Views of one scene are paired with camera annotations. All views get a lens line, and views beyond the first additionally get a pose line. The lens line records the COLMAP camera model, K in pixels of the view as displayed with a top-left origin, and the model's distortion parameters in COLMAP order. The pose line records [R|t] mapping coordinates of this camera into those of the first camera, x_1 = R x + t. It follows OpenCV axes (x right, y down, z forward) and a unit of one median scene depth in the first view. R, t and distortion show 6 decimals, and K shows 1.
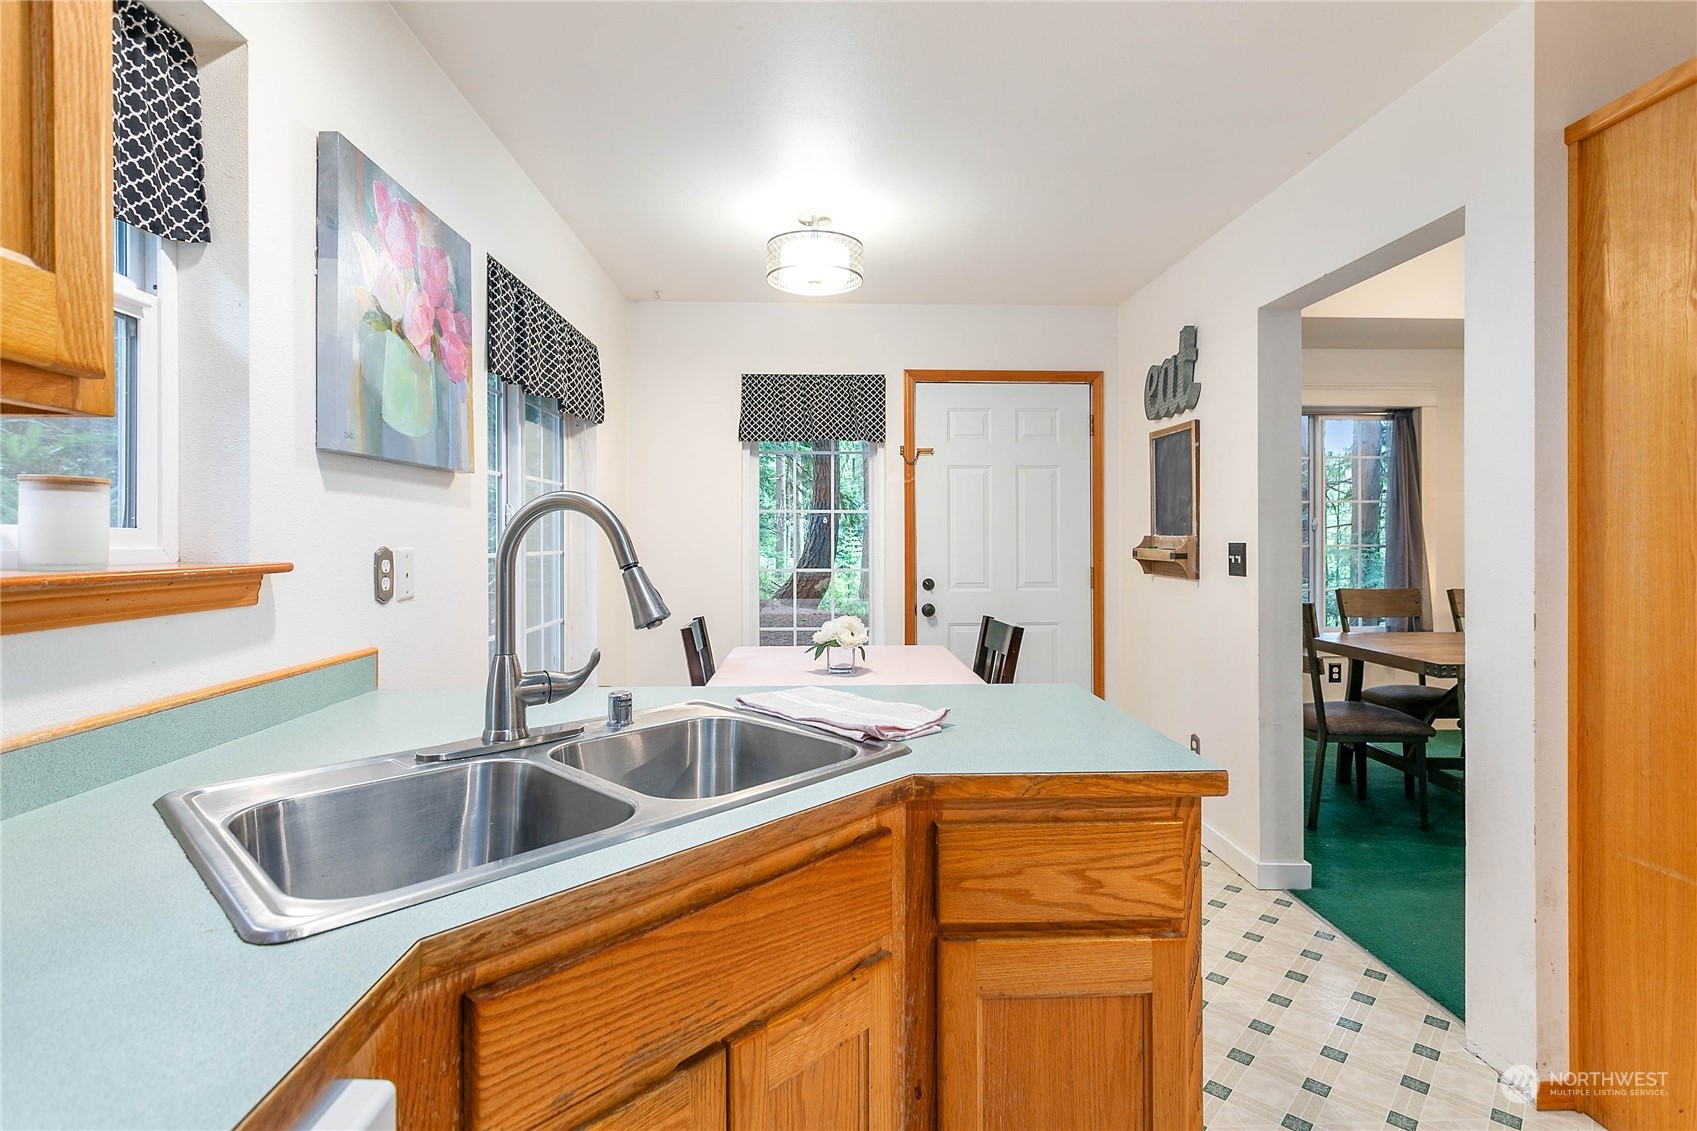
lens RADIAL K [[809.7, 0, 853.5], [0, 809.7, 552.5], [0, 0, 1]] dist [0.002064, 0.000464]
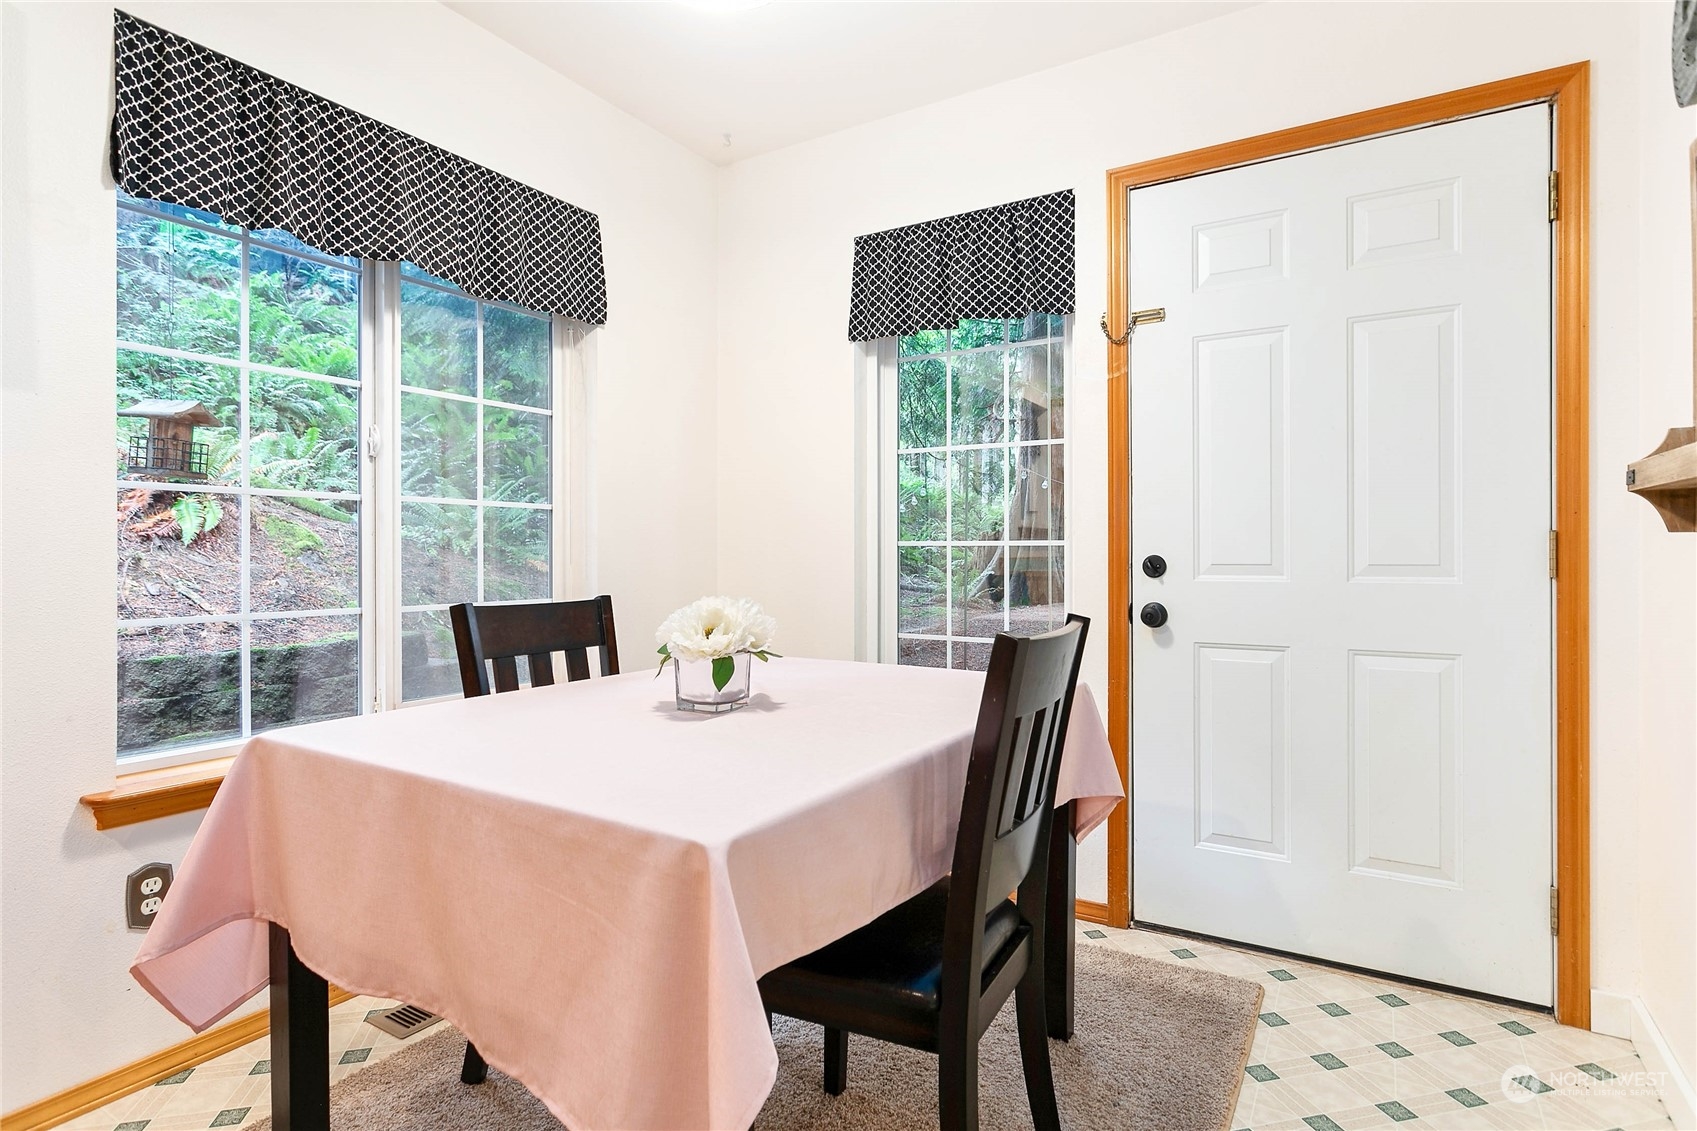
lens RADIAL K [[880.8, 0, 843.8], [0, 880.8, 552.6], [0, 0, 1]] dist [0.001576, 0.002579]
pose [[0.830491, -0.000002, -0.557032, 0.245583], [-0.009533, 0.999853, -0.014217, 0.040704], [0.556951, 0.017117, 0.830369, 0.413744]]
